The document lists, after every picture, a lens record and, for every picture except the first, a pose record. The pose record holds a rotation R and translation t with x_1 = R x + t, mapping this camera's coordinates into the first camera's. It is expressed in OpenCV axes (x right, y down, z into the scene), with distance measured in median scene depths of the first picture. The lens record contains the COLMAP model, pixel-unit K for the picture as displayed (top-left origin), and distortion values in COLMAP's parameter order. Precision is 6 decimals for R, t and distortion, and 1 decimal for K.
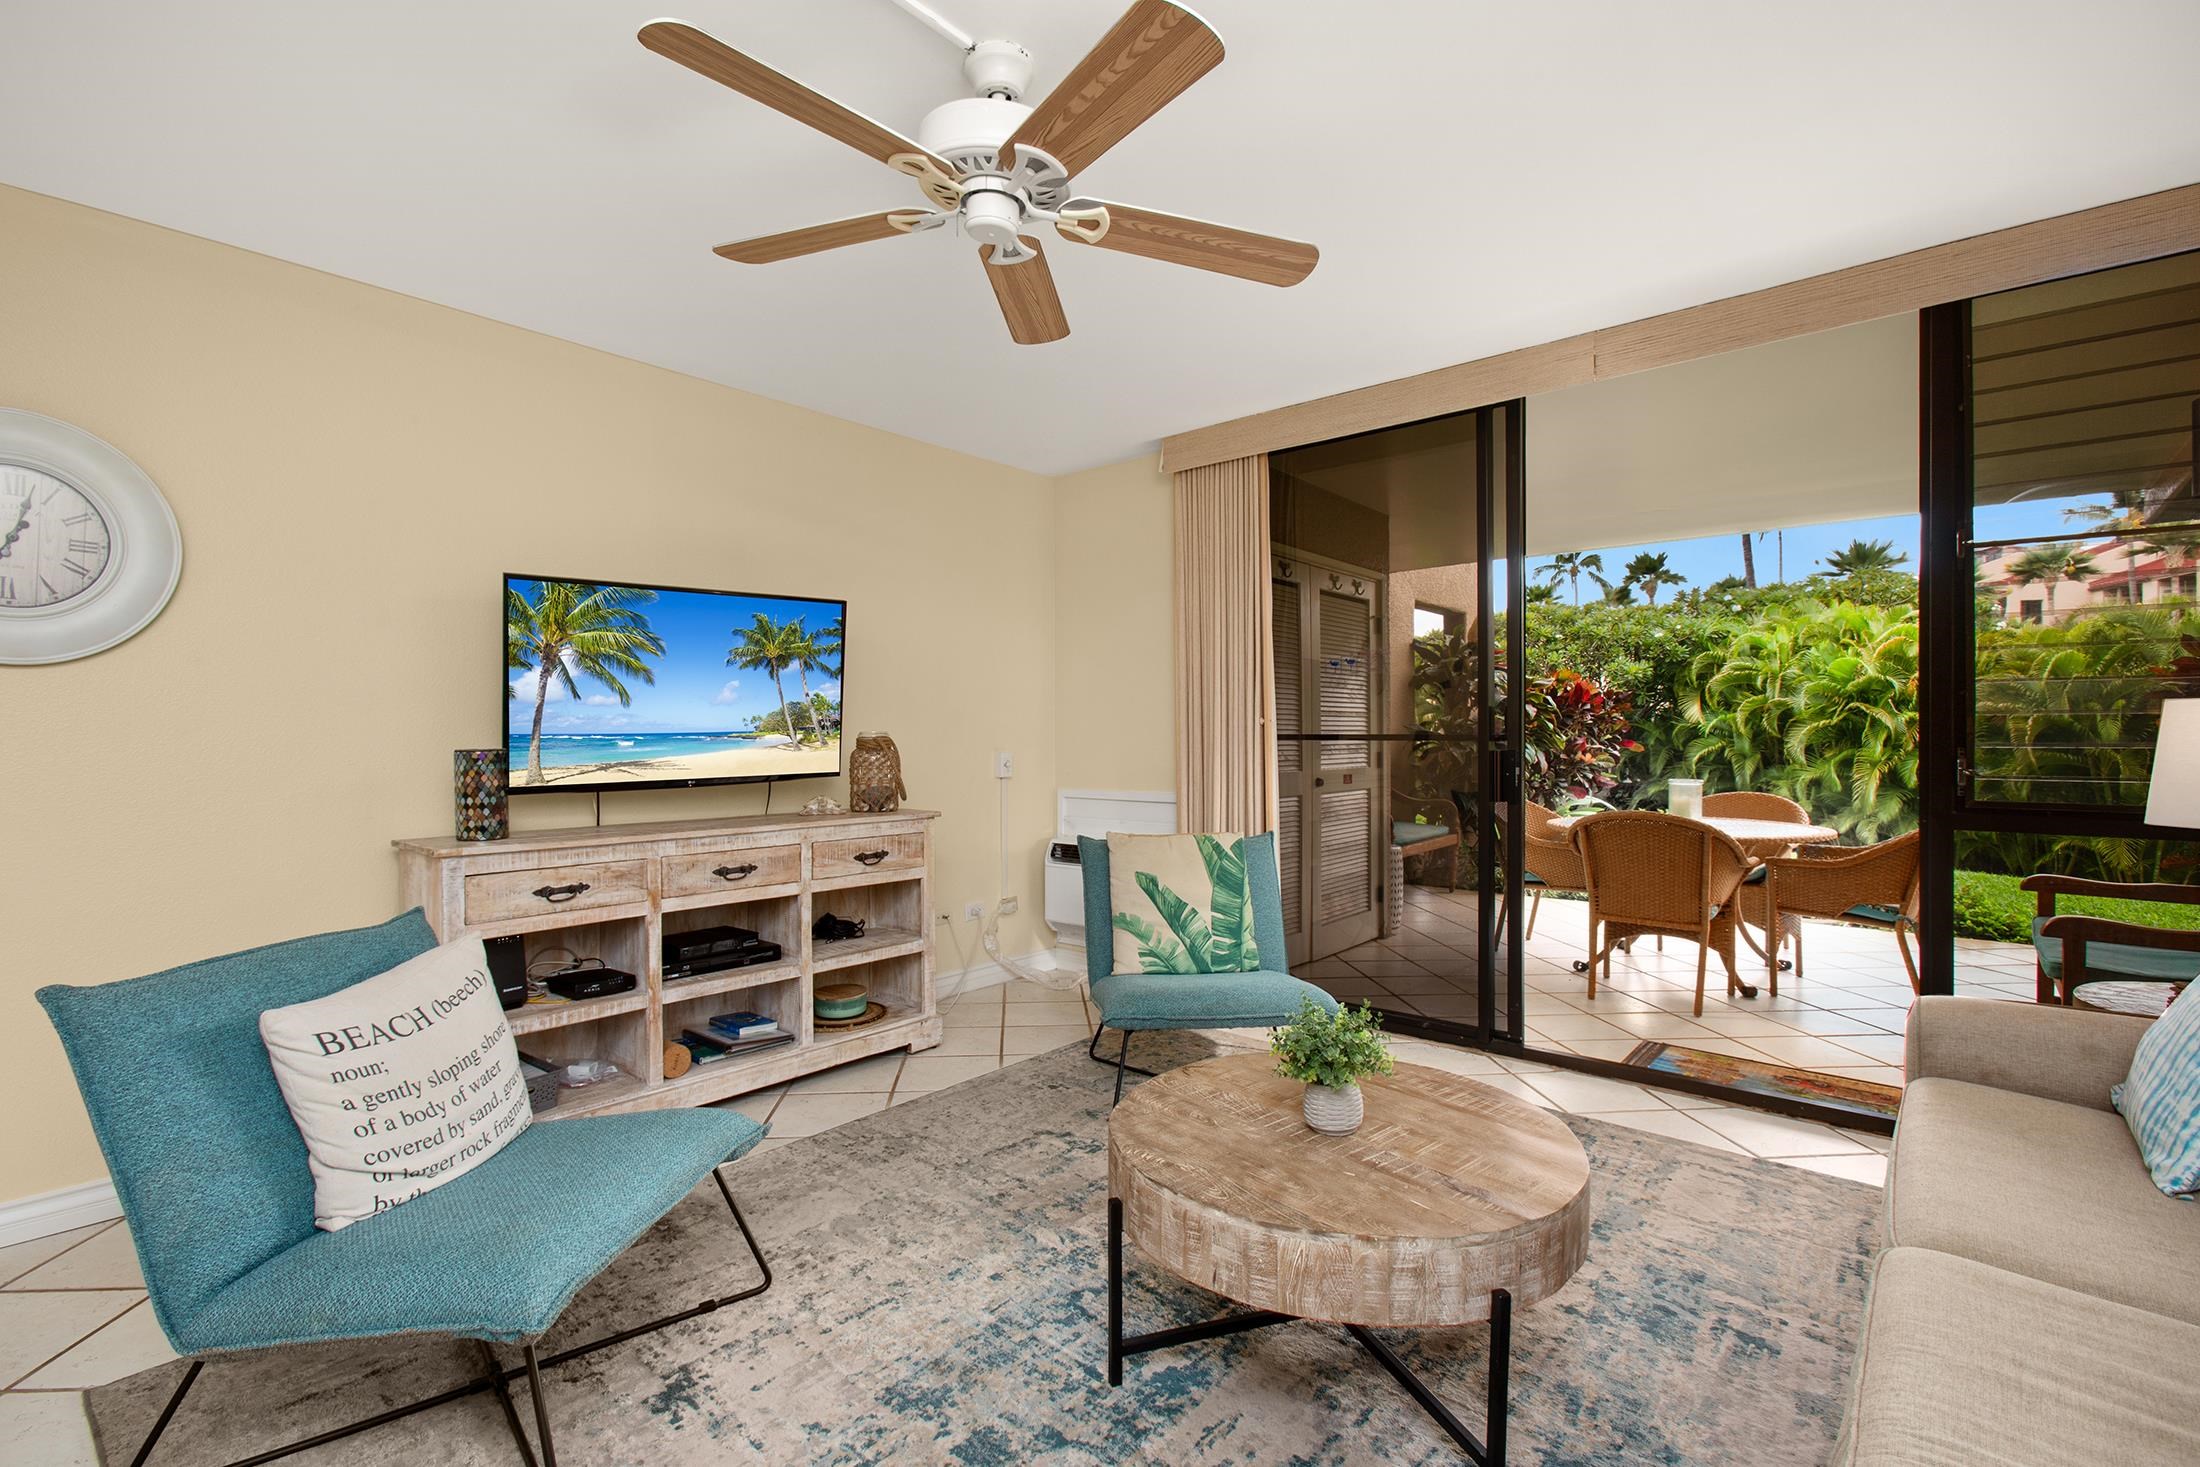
lens RADIAL K [[974.0, 0, 1075.2], [0, 974.0, 738.5], [0, 0, 1]] dist [-0.014800, 0.002317]
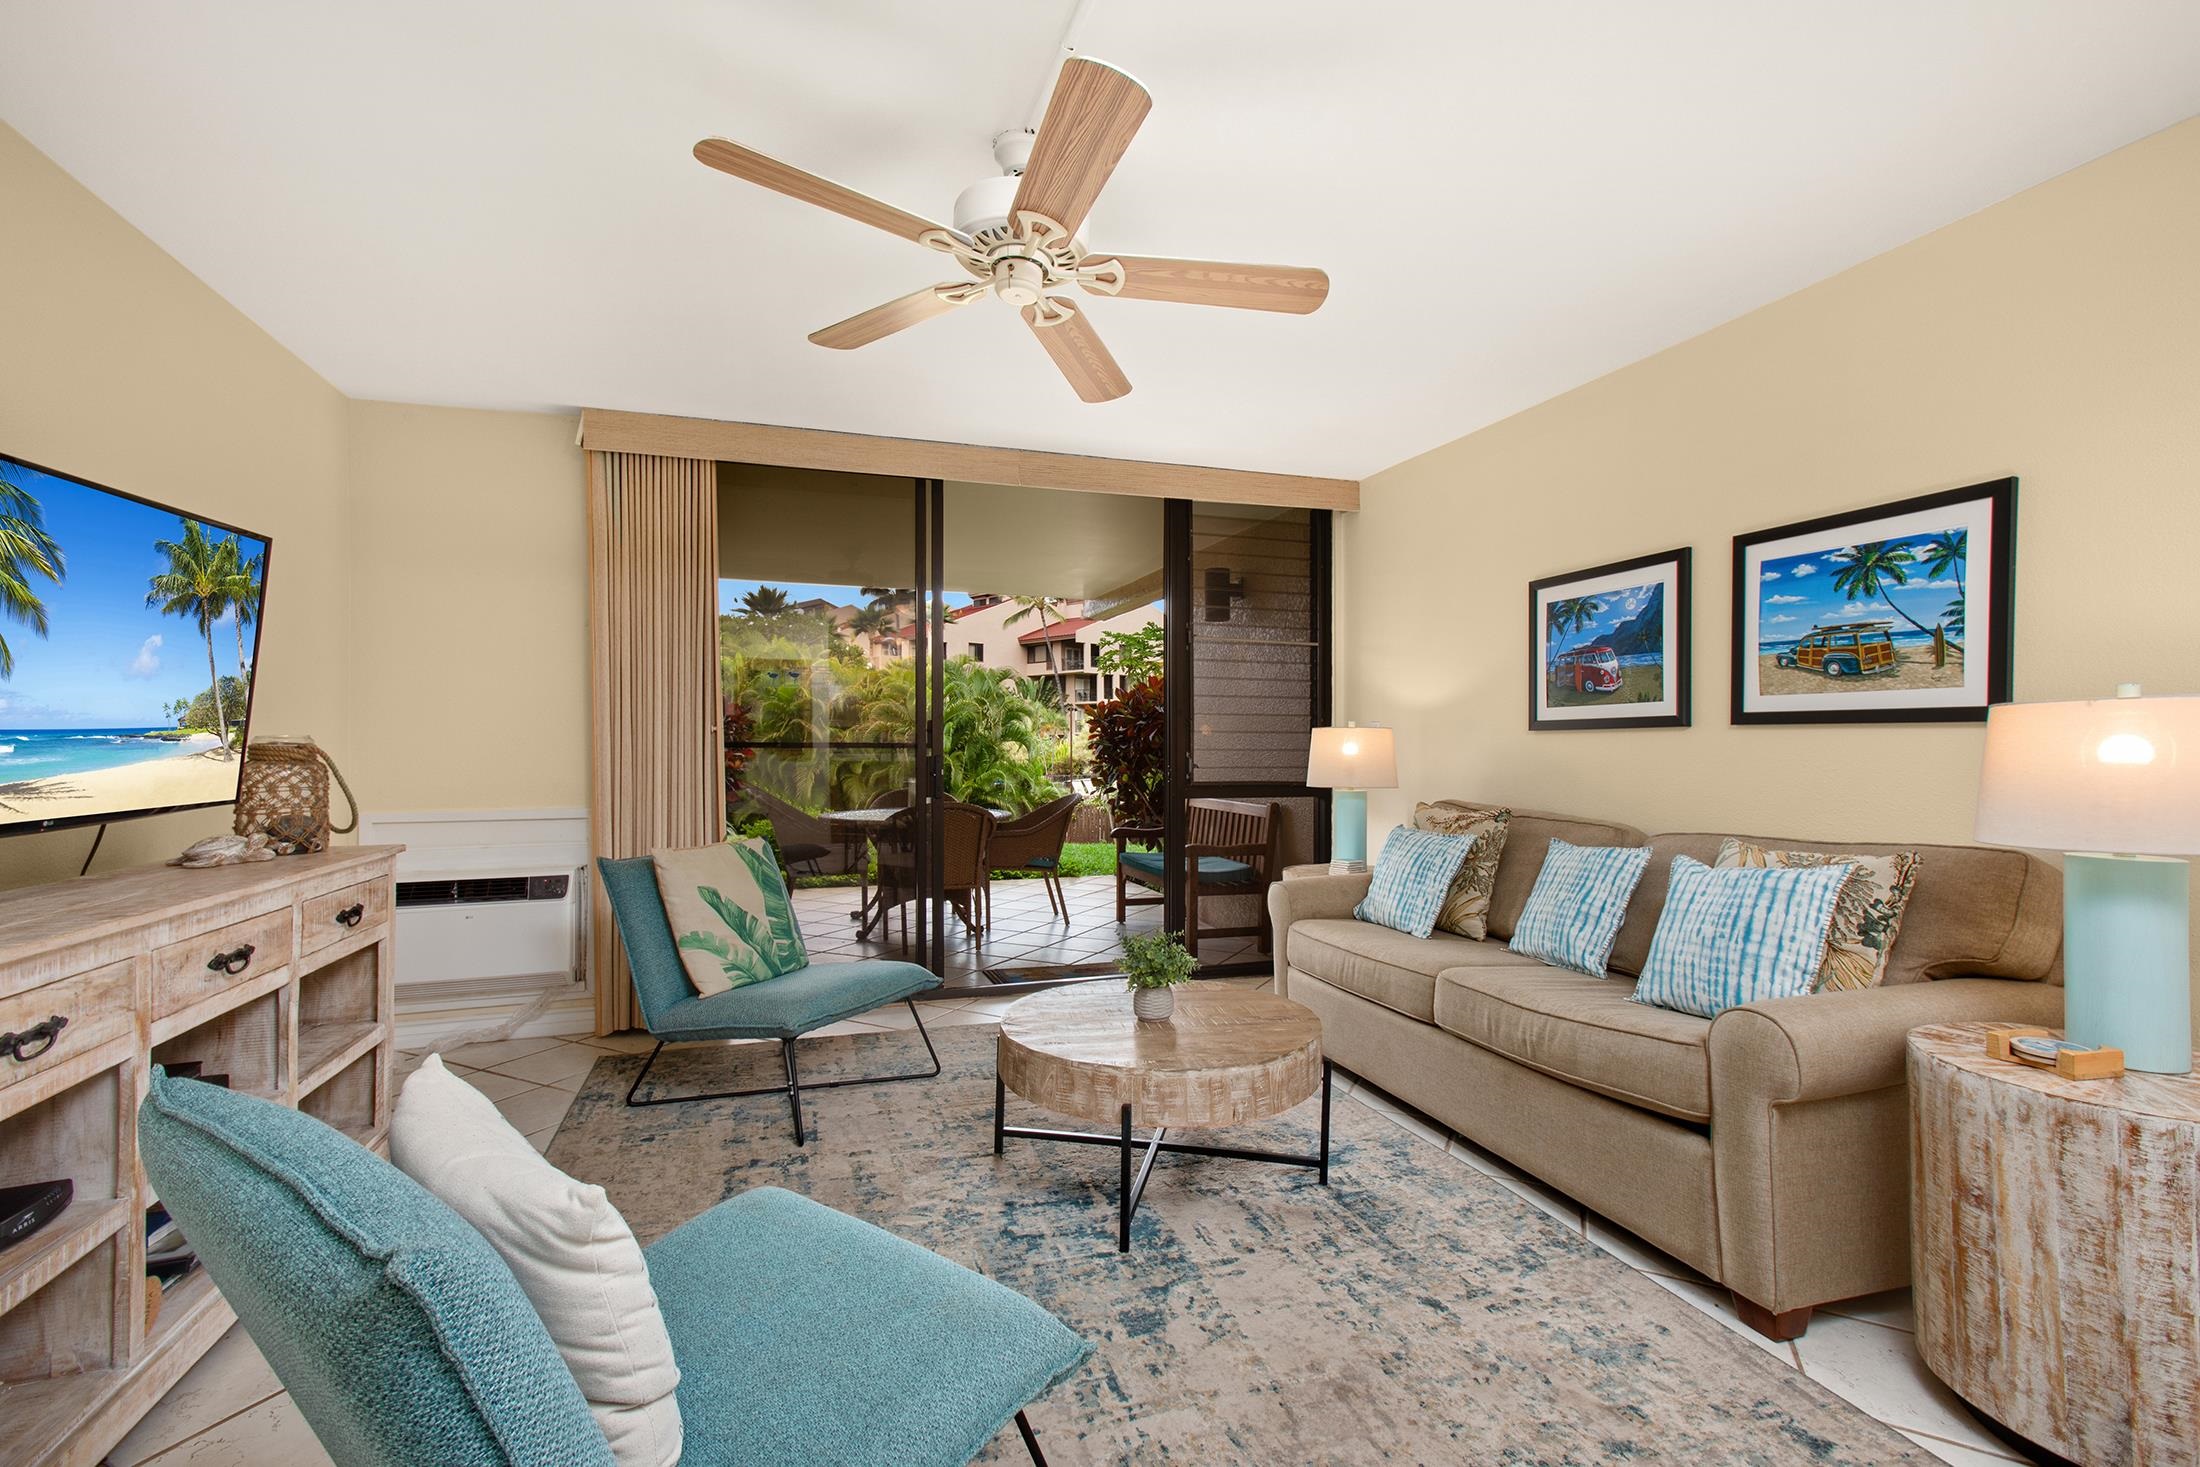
lens RADIAL K [[974.0, 0, 1076.9], [0, 974.0, 749.6], [0, 0, 1]] dist [-0.014800, 0.002317]
pose [[0.507929, -0.002183, 0.861396, -0.099802], [0.000743, 0.999998, 0.002096, 0.000470], [-0.861398, -0.000424, 0.507930, 0.037352]]
